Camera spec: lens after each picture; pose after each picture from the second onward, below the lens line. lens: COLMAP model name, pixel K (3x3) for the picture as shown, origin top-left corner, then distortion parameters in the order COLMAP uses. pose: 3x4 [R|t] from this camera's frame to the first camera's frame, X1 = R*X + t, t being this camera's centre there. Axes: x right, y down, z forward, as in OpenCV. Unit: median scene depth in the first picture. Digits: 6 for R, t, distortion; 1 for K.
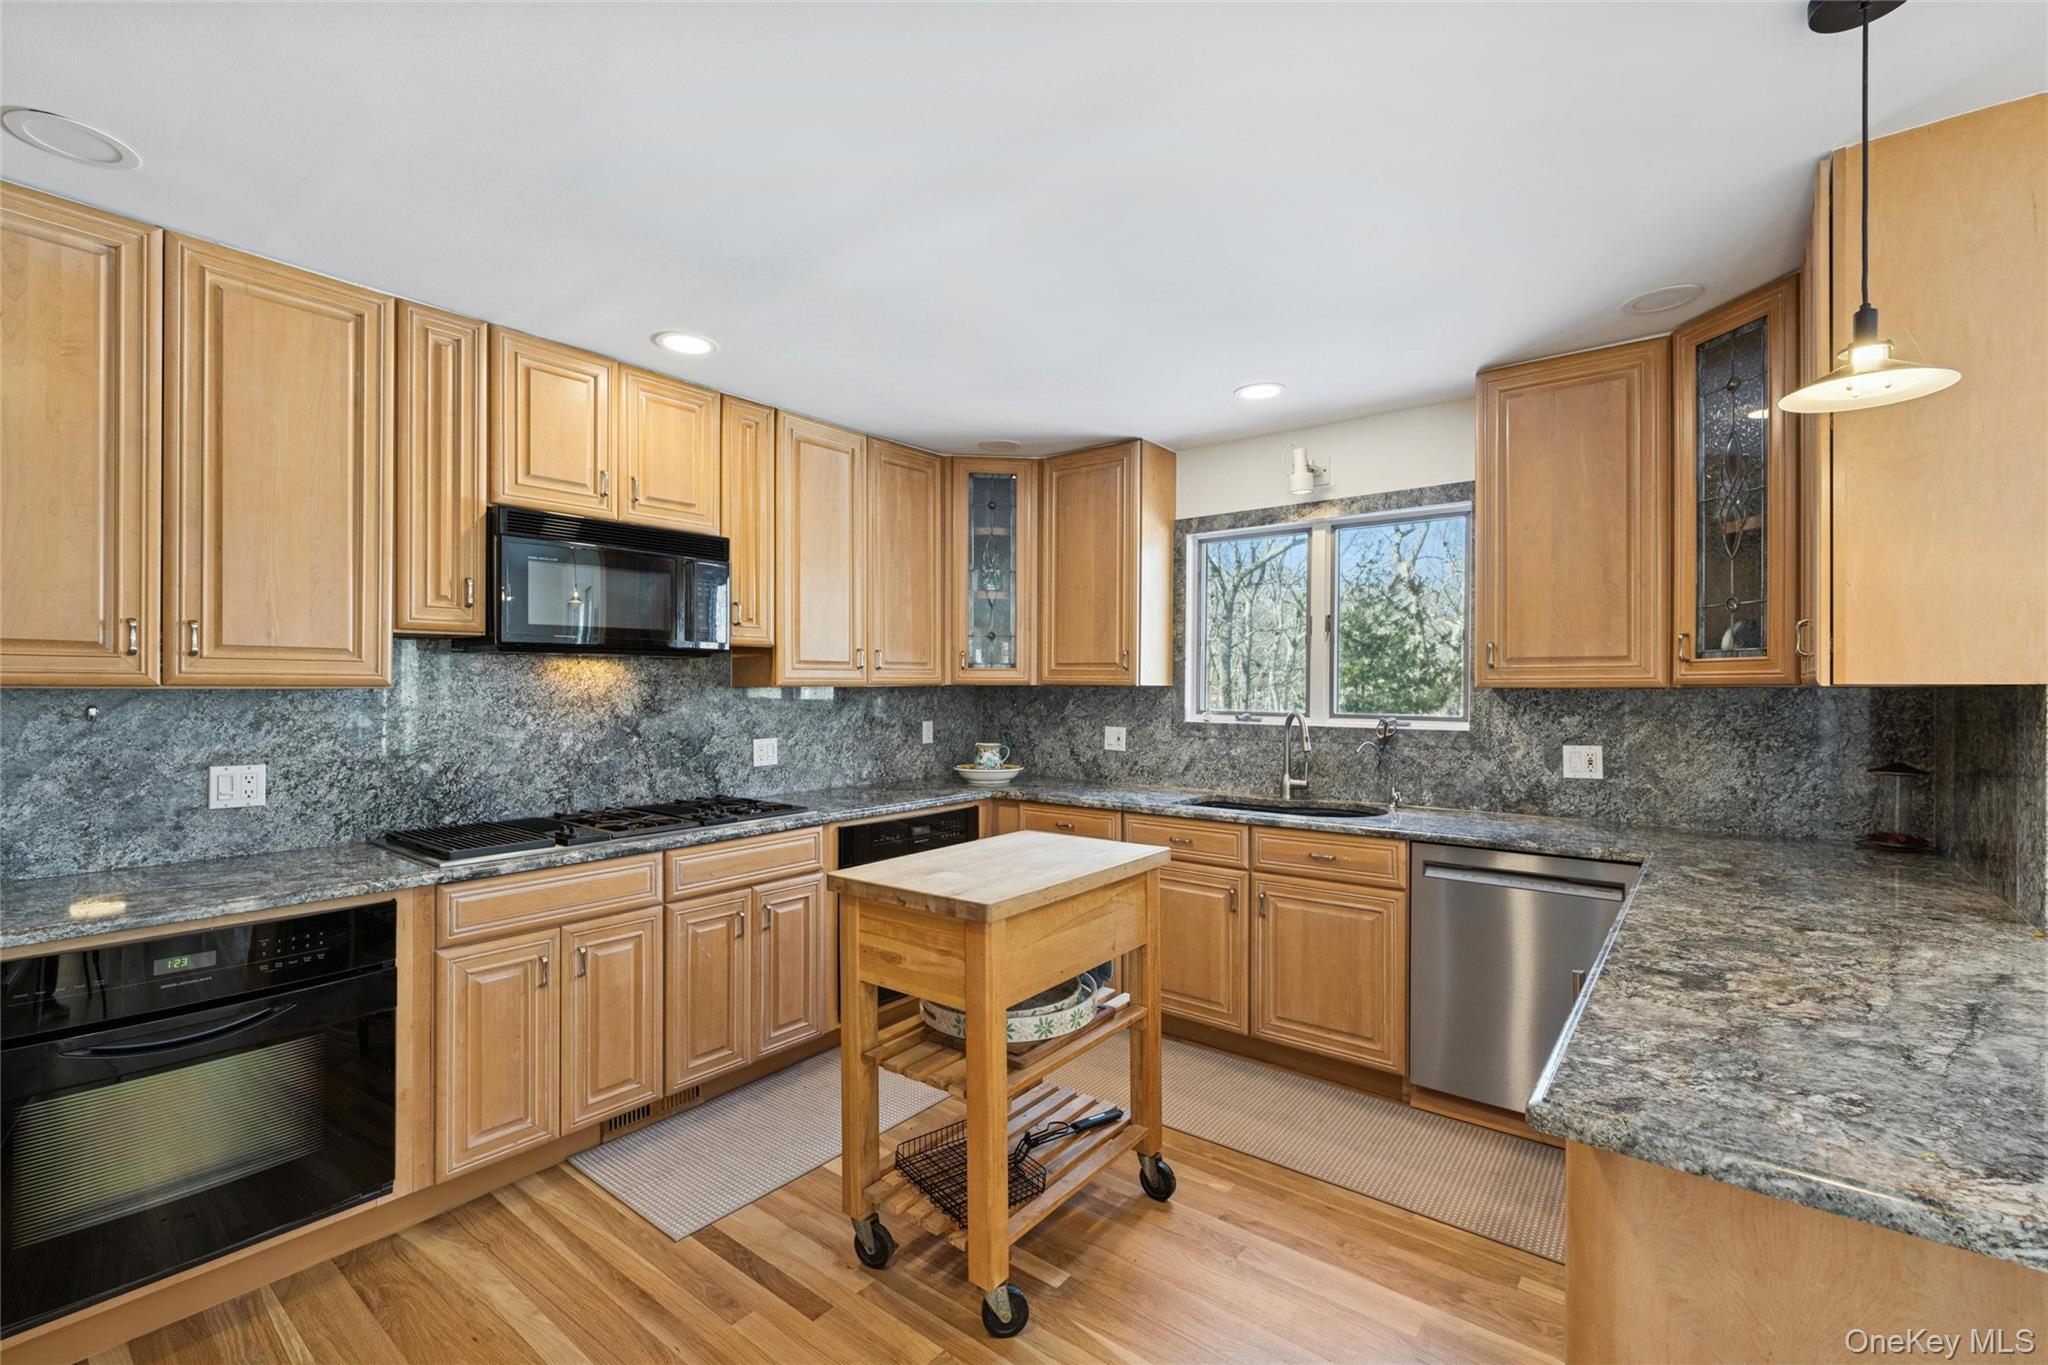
lens RADIAL K [[877.3, 0, 1024.0], [0, 877.3, 687.7], [0, 0, 1]] dist [-0.000766, 0.000273]
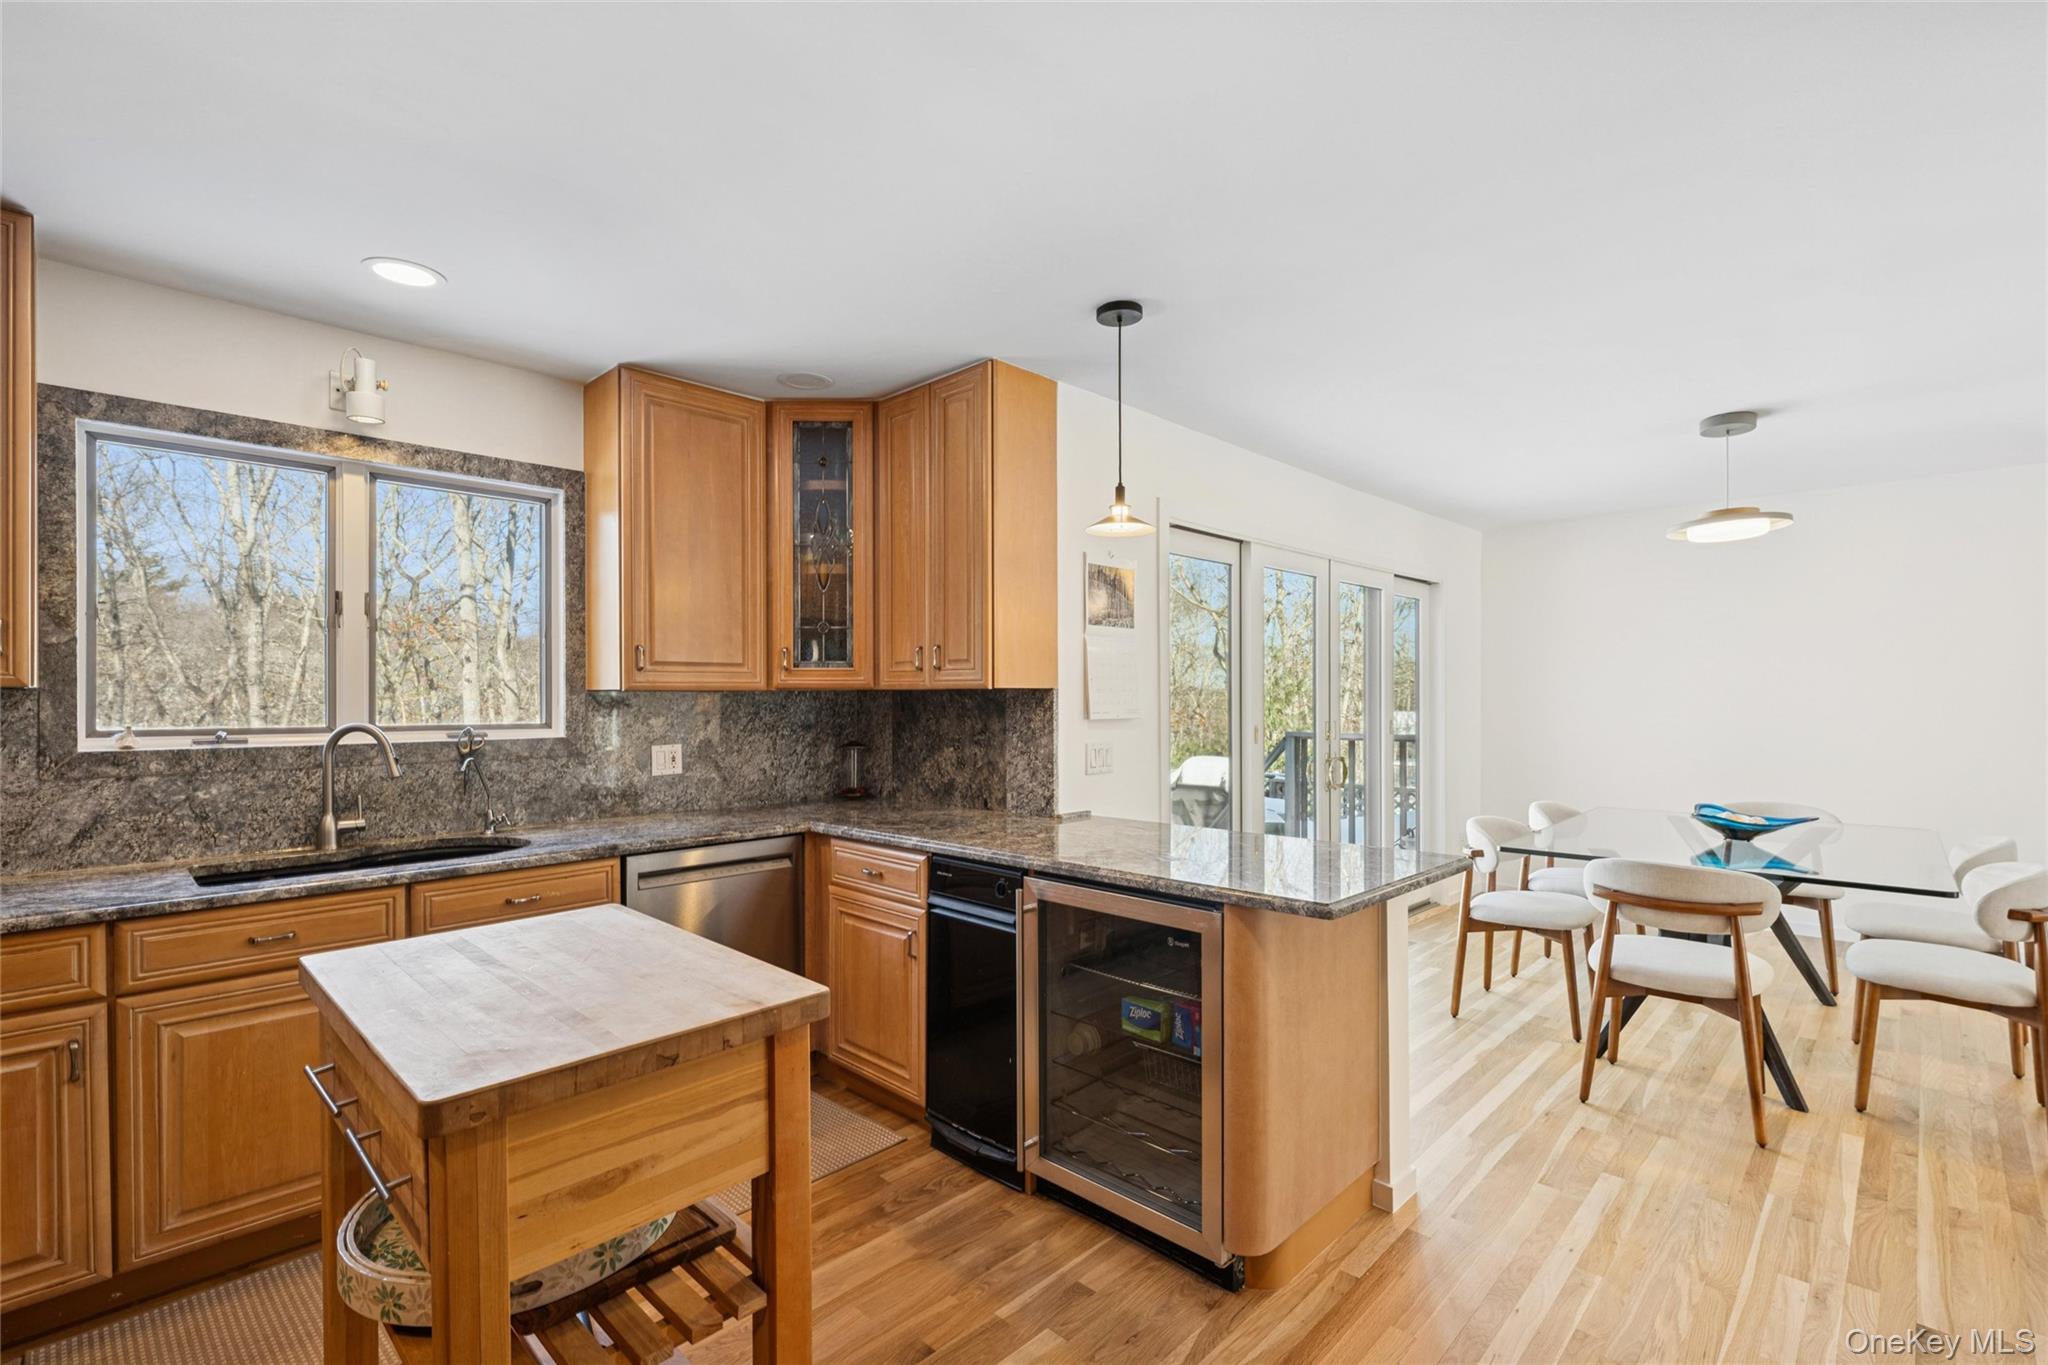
lens RADIAL K [[915.9, 0, 1027.8], [0, 915.9, 699.8], [0, 0, 1]] dist [-0.002021, -0.000532]
pose [[0.100410, -0.010029, 0.994896, -0.430552], [0.000486, 0.999950, 0.010031, -0.000149], [-0.994946, -0.000524, 0.100410, 0.435065]]
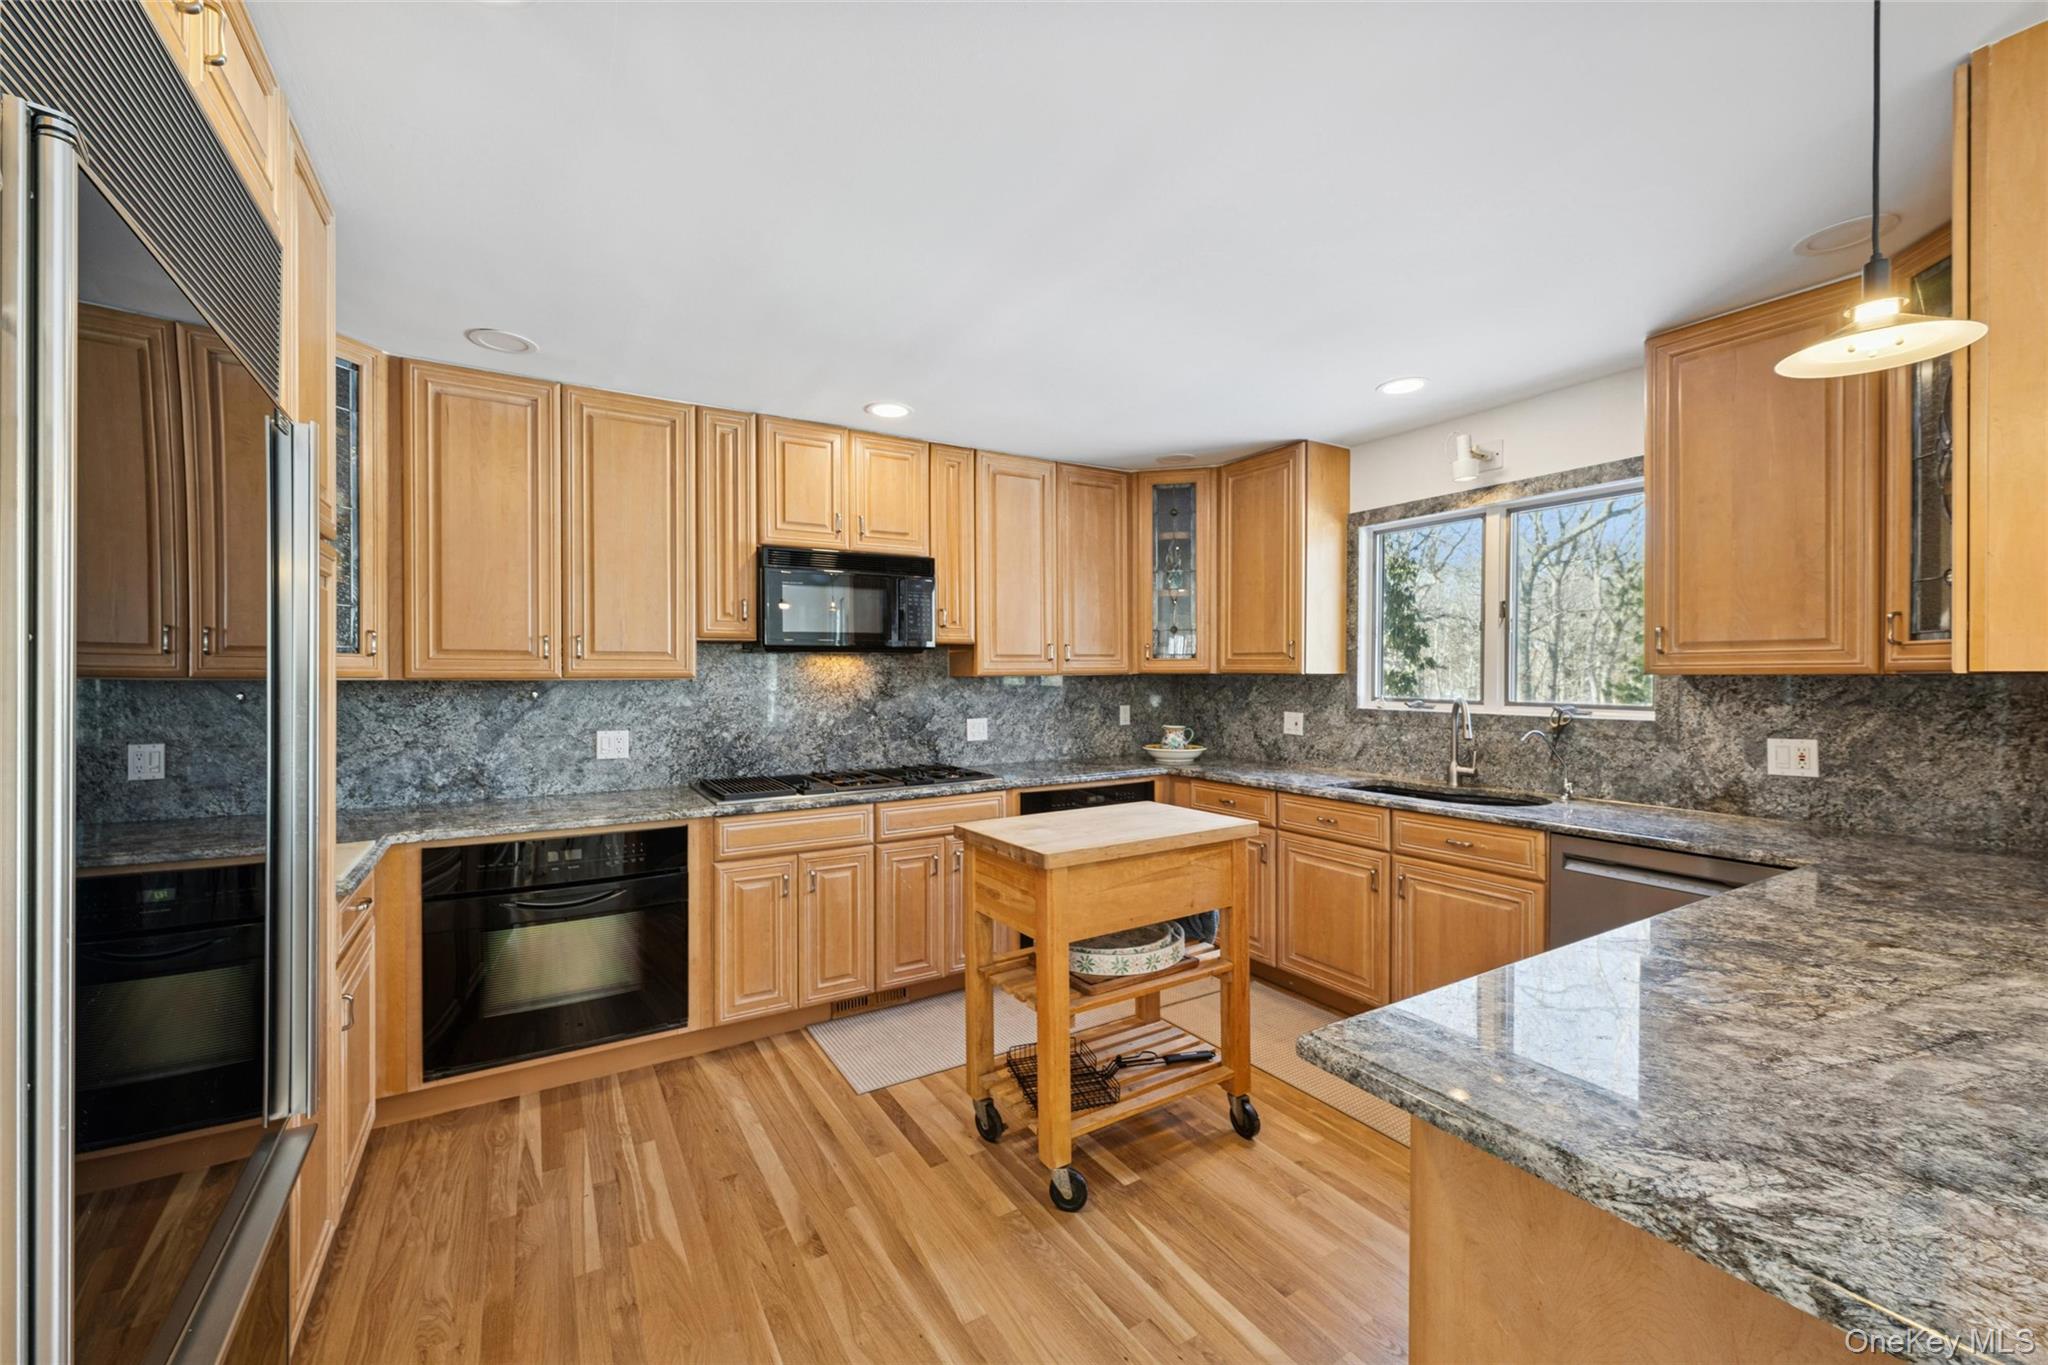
lens RADIAL K [[807.2, 0, 1022.3], [0, 807.2, 680.2], [0, 0, 1]] dist [0.000705, 0.000061]
pose [[0.938570, -0.002116, -0.345082, 0.181245], [0.004432, 0.999973, 0.005921, -0.002183], [0.345060, -0.007087, 0.938554, -0.040689]]
